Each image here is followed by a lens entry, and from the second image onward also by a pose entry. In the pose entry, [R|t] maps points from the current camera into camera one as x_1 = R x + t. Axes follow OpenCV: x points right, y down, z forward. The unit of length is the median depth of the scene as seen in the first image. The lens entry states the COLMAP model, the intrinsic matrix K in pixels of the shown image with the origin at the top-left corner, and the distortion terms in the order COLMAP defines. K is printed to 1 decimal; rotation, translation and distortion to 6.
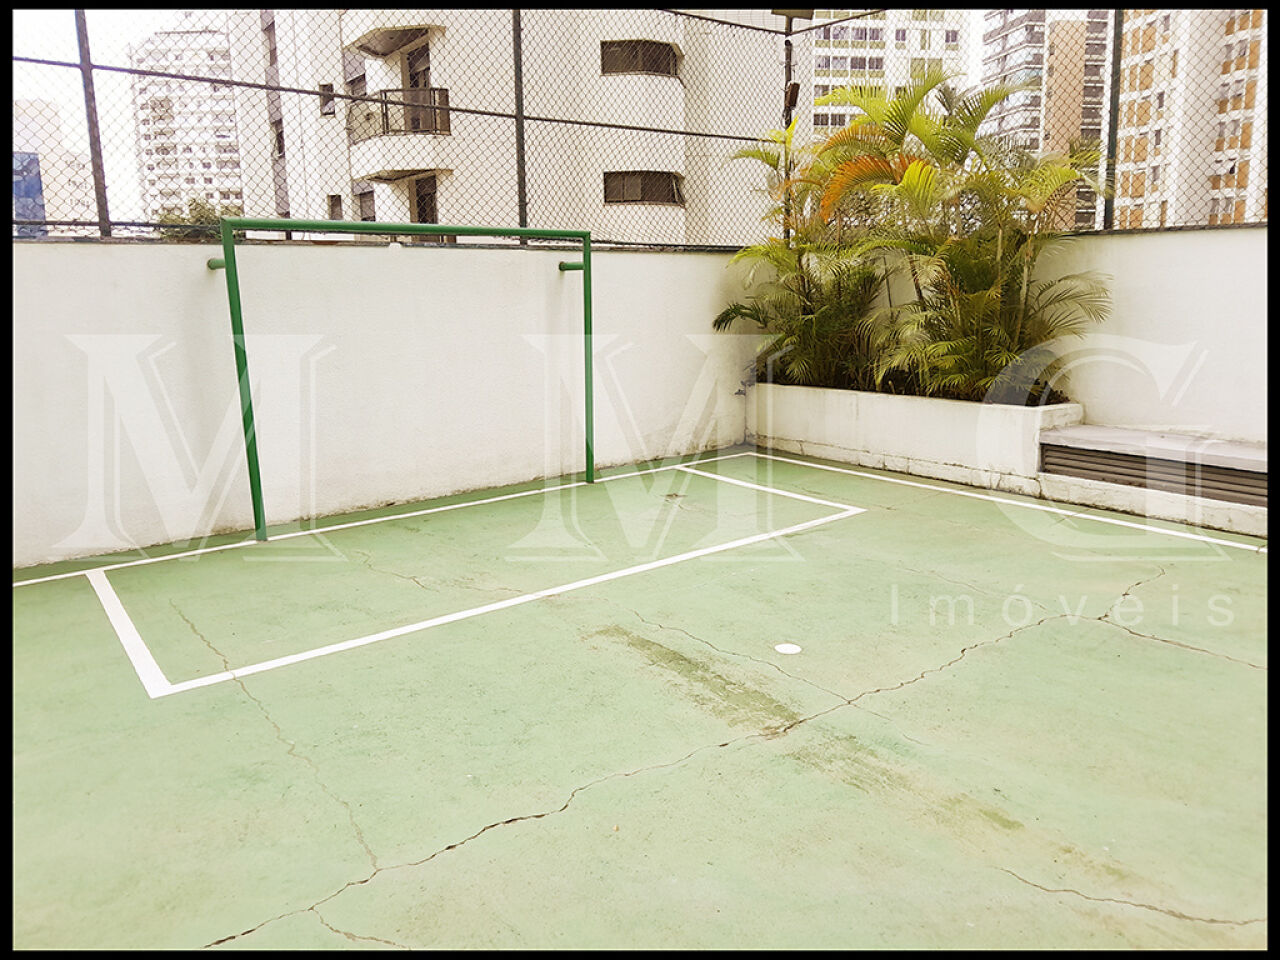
lens RADIAL K [[978.4, 0, 649.7], [0, 978.4, 475.9], [0, 0, 1]] dist [0.025824, -0.066410]
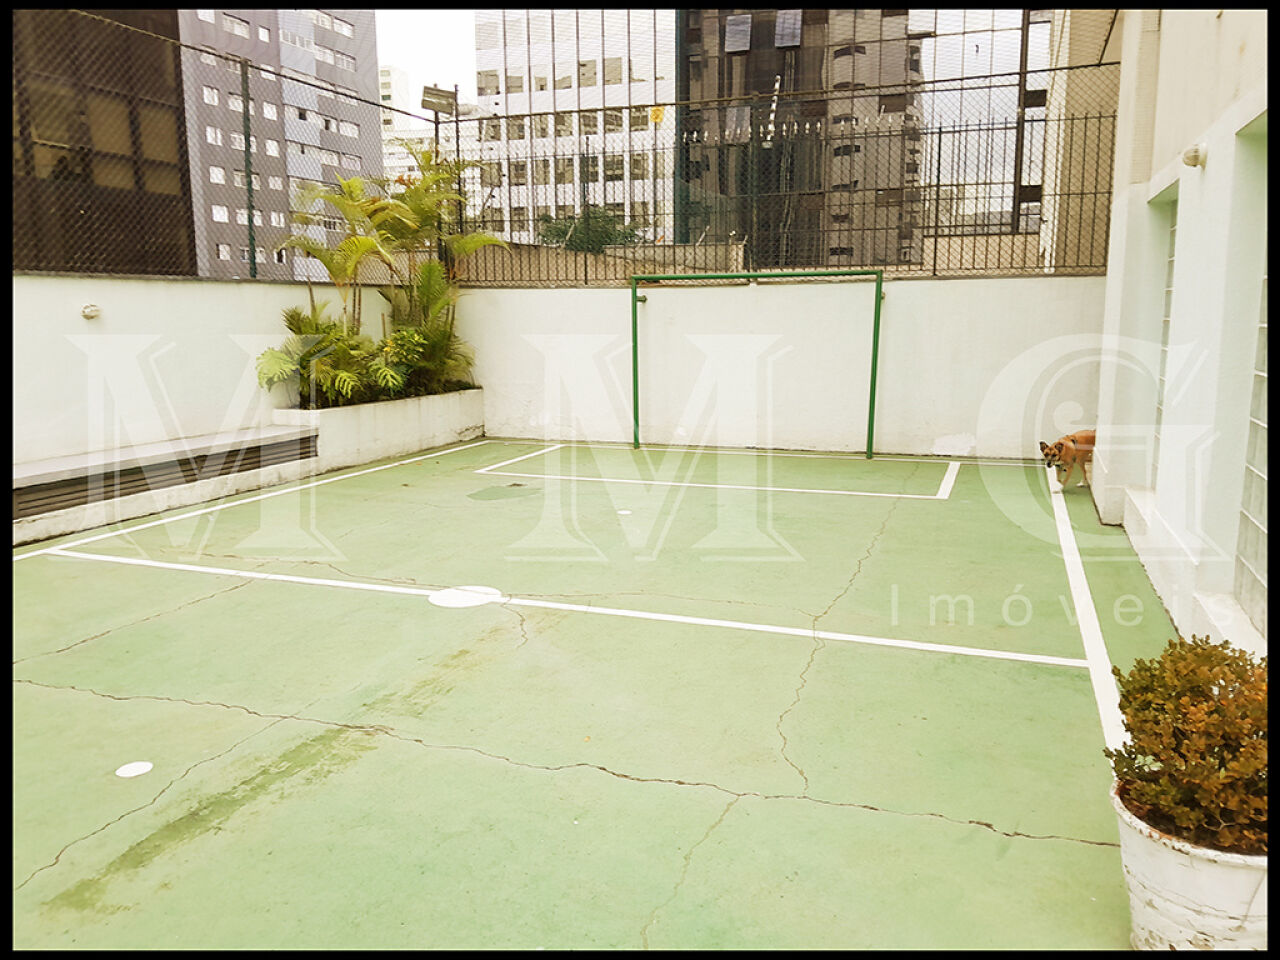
lens RADIAL K [[978.4, 0, 638.1], [0, 978.4, 481.9], [0, 0, 1]] dist [0.025824, -0.066410]
pose [[-0.546859, -0.126886, 0.827553, -0.820762], [0.178375, 0.948096, 0.263241, -0.211332], [-0.818002, 0.291570, -0.495842, 1.131350]]
